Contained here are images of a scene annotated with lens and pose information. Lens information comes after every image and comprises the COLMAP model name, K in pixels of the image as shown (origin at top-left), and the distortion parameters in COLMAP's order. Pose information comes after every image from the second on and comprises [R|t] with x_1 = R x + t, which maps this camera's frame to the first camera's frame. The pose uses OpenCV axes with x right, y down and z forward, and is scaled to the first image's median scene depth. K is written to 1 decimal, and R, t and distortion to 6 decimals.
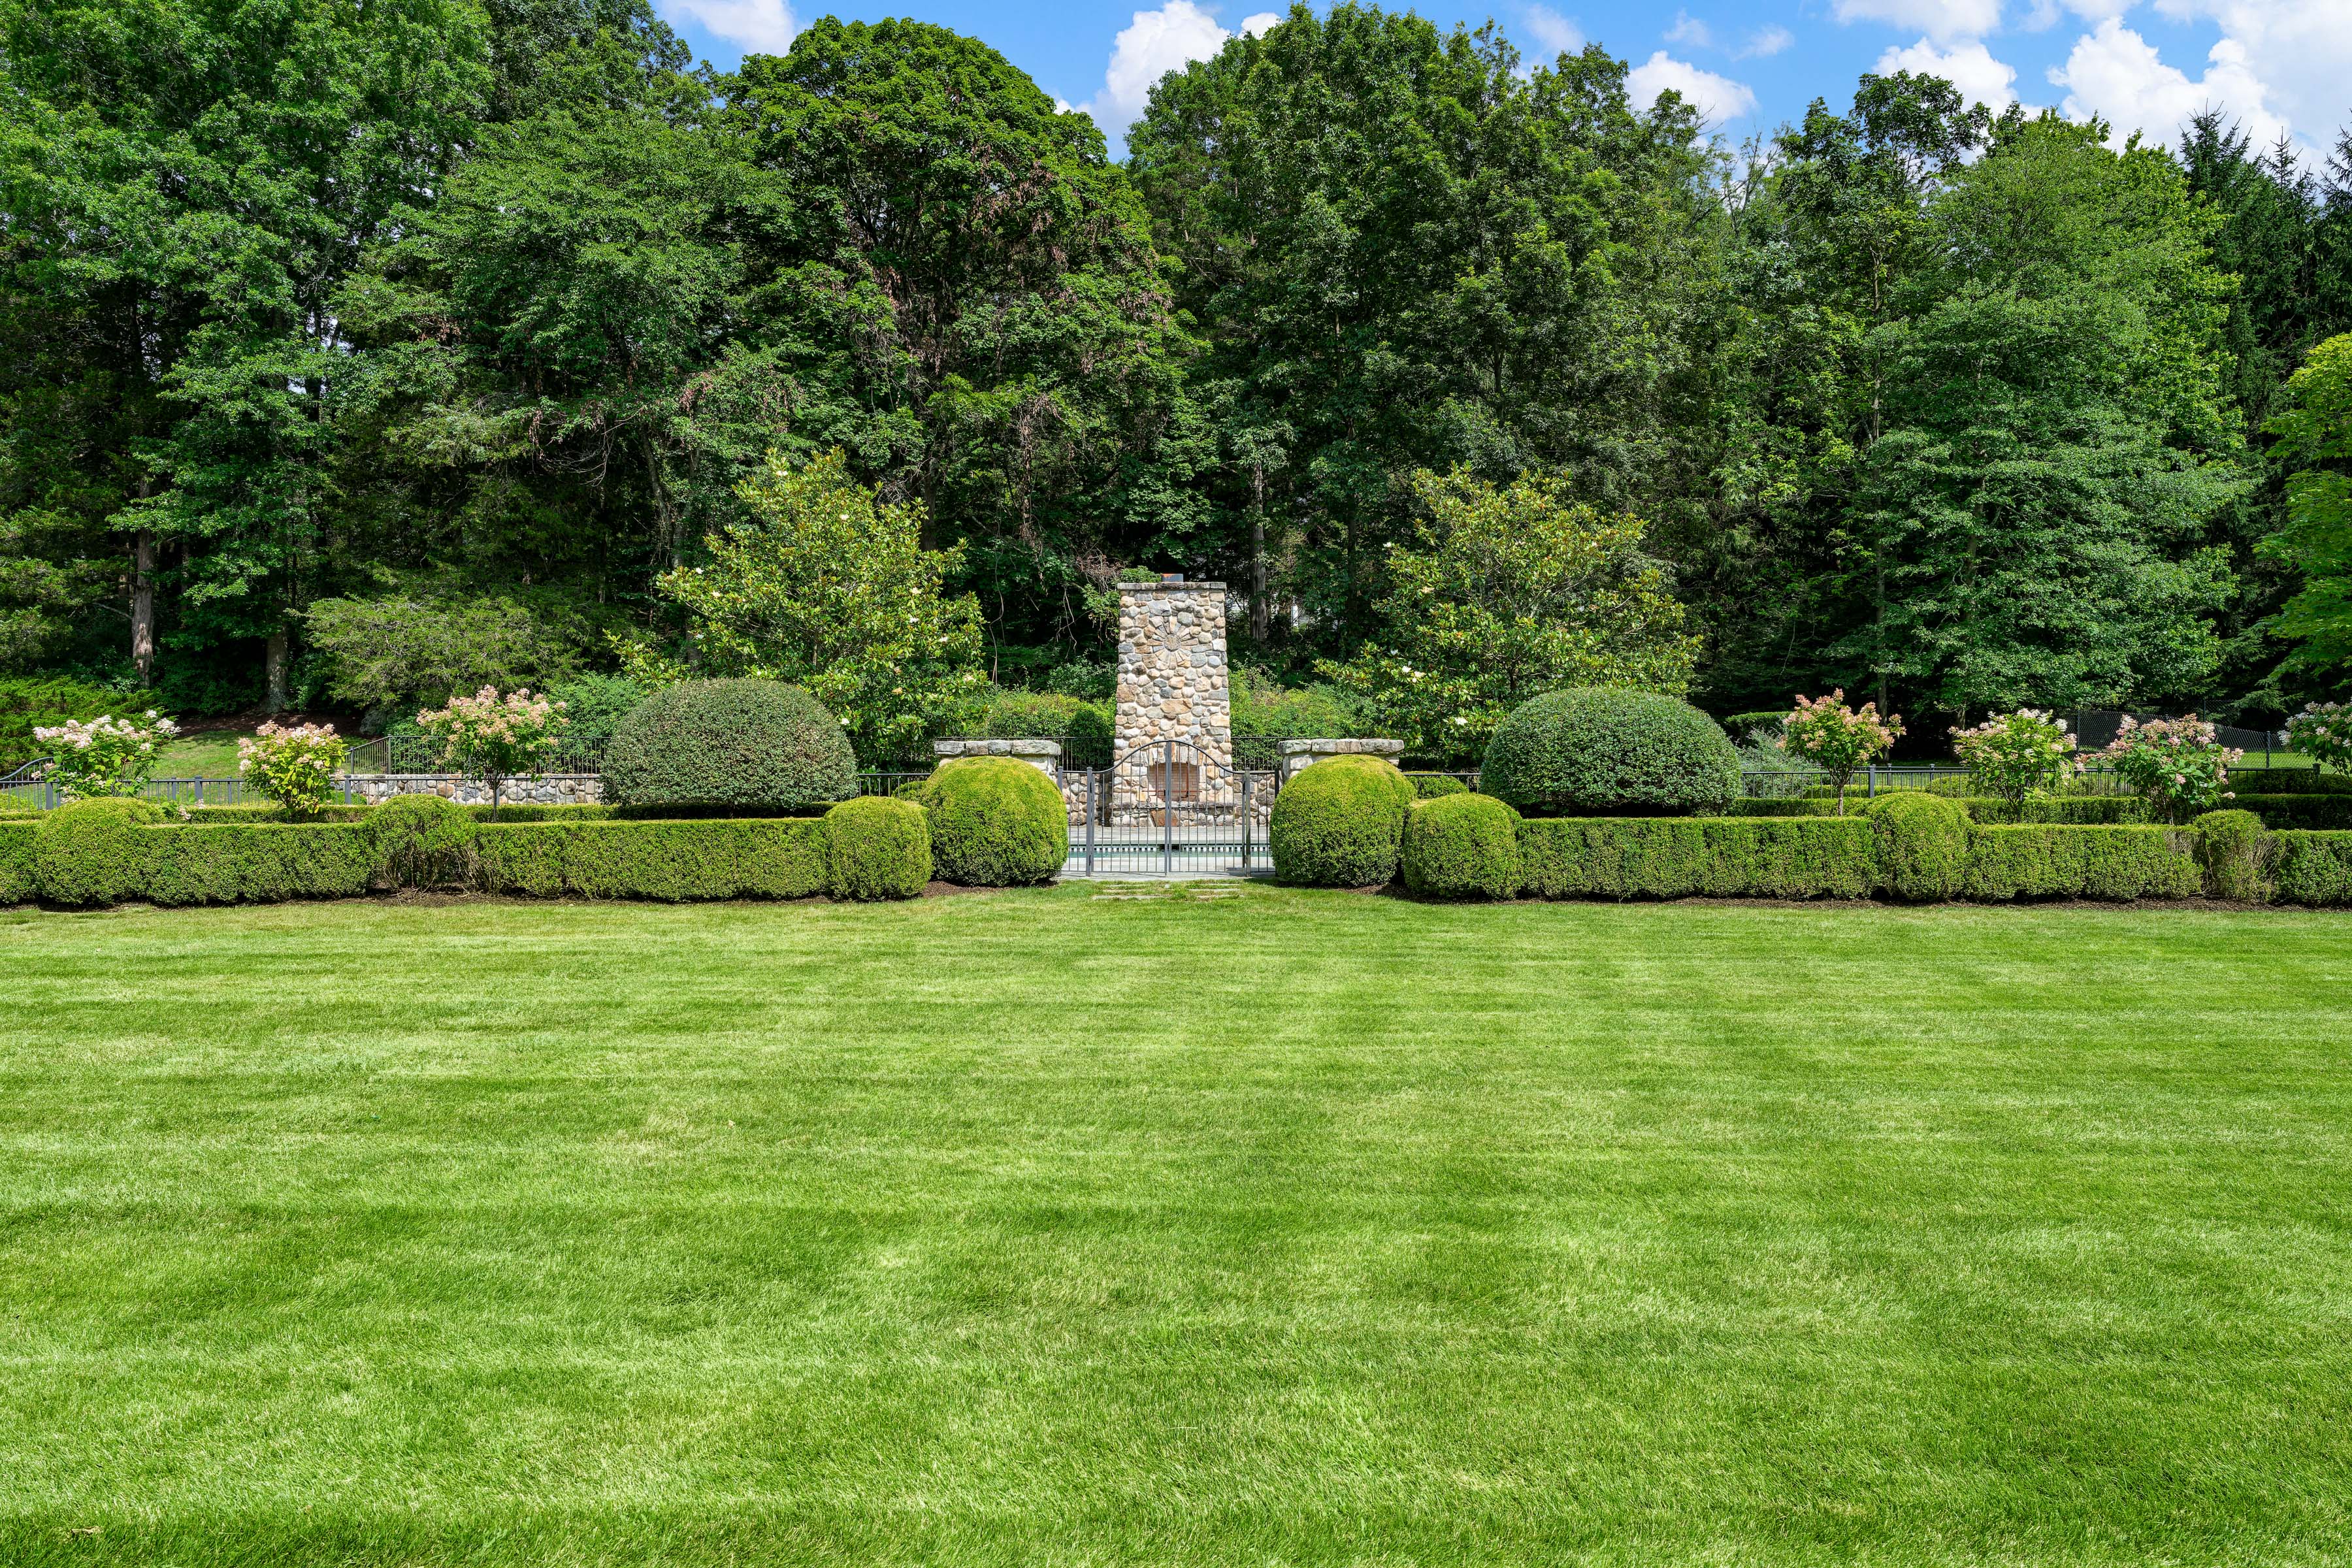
lens RADIAL K [[1591.0, 0, 1164.4], [0, 1591.0, 799.5], [0, 0, 1]] dist [-0.008088, 0.019627]
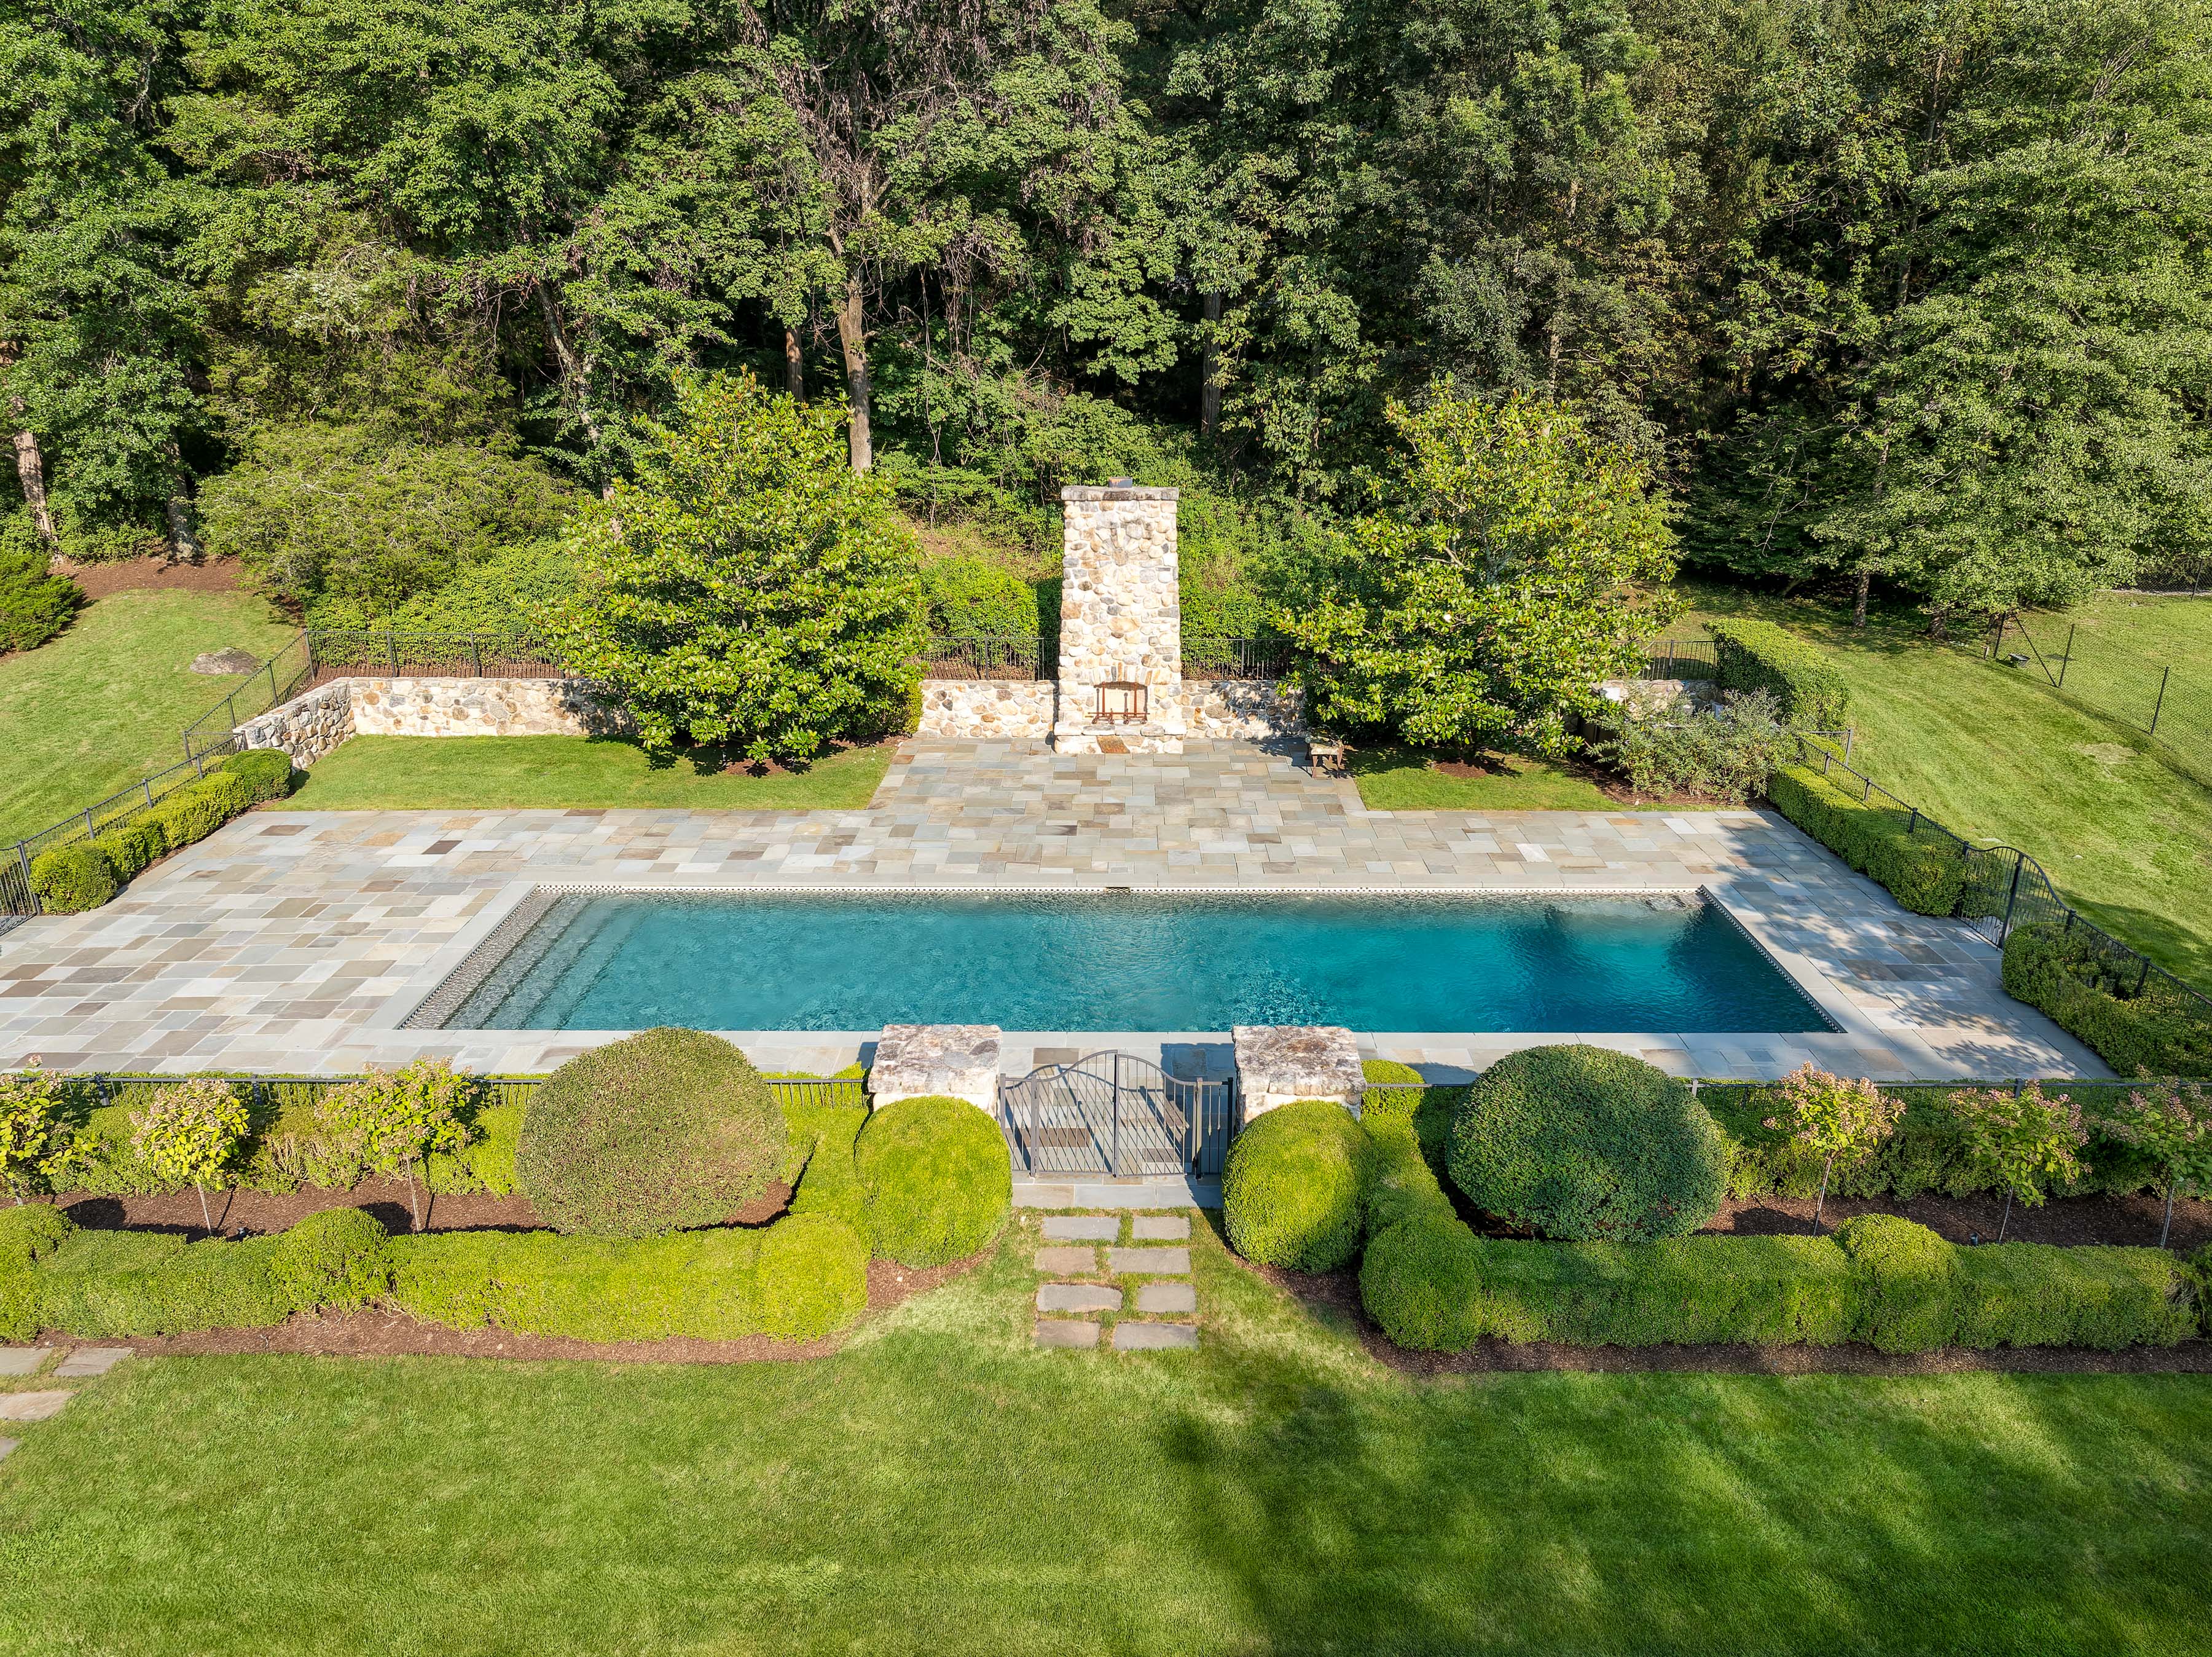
lens RADIAL K [[1536.9, 0, 1103.9], [0, 1536.9, 819.5], [0, 0, 1]] dist [0.000426, -0.000596]
pose [[0.999988, 0.004867, -0.001021, -0.003125], [-0.004333, 0.953477, 0.301436, -0.214984], [0.002440, -0.301428, 0.953486, 0.087796]]
